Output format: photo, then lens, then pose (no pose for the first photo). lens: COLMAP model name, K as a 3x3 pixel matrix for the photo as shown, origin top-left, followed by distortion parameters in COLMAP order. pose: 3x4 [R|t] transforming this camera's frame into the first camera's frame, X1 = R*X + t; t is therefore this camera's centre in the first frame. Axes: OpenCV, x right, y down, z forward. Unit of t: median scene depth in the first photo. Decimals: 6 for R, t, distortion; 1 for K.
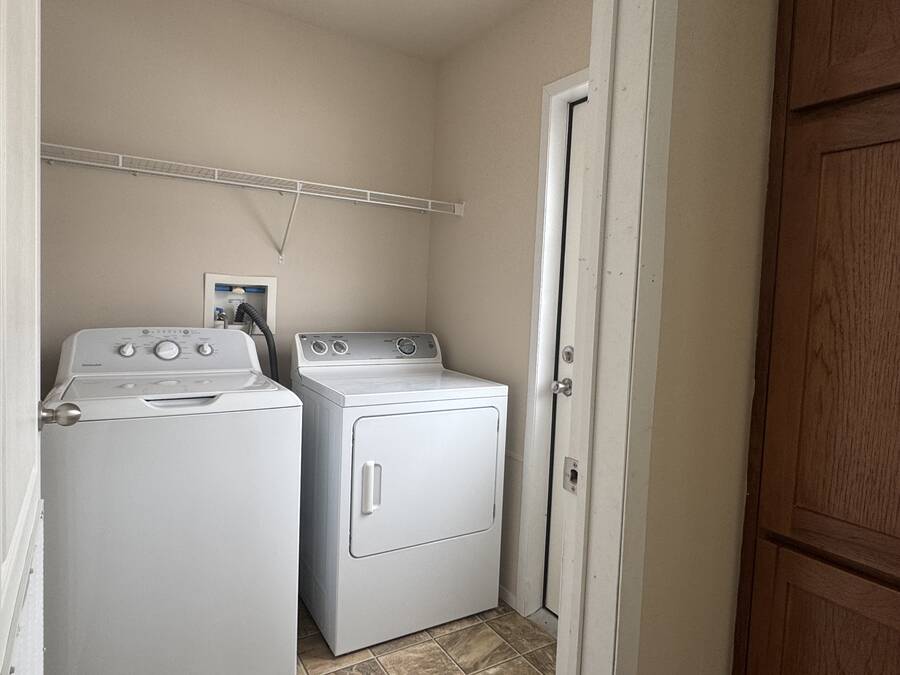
lens RADIAL K [[562.2, 0, 450.0], [0, 562.2, 337.5], [0, 0, 1]] dist [0.042792, 0.000075]
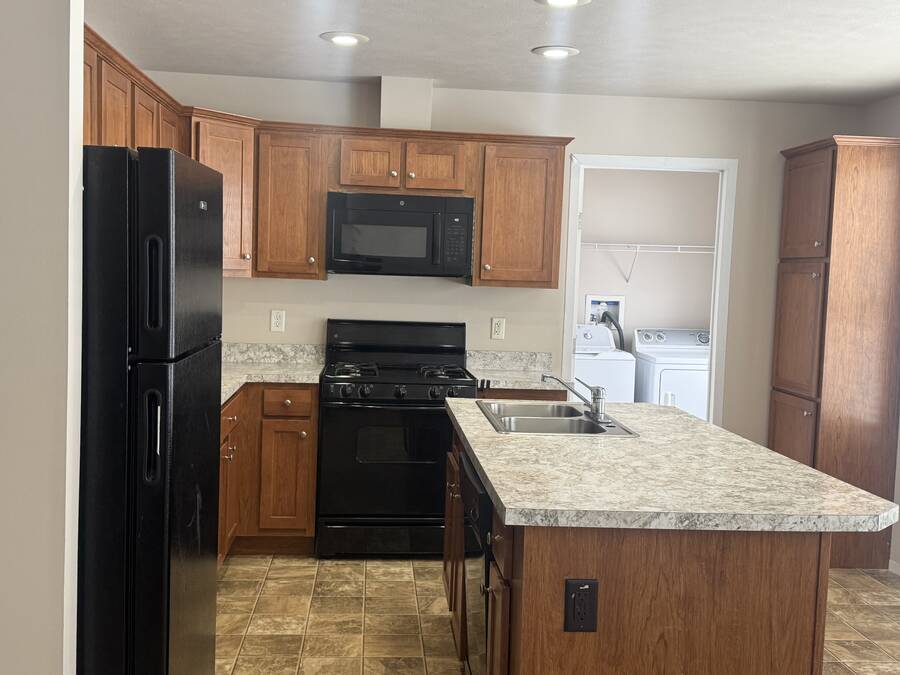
lens RADIAL K [[991.0, 0, 450.0], [0, 991.0, 337.5], [0, 0, 1]] dist [0.237150, -0.584779]
pose [[0.892183, 0.017760, -0.451325, 0.604783], [-0.026694, 0.999553, -0.013435, 0.075511], [0.450885, 0.024034, 0.892259, -1.992637]]
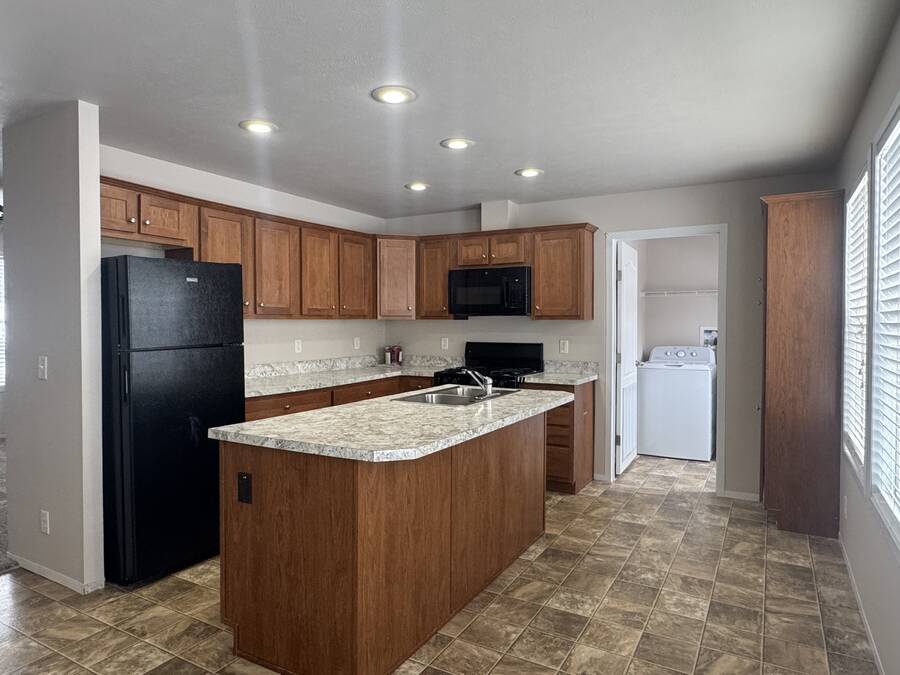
lens RADIAL K [[565.7, 0, 450.0], [0, 565.7, 337.5], [0, 0, 1]] dist [-0.003395, 0.000303]
pose [[0.481722, -0.018702, -0.876124, 1.283725], [-0.037248, 0.998432, -0.041794, 0.089411], [0.875532, 0.052767, 0.480270, -1.249854]]
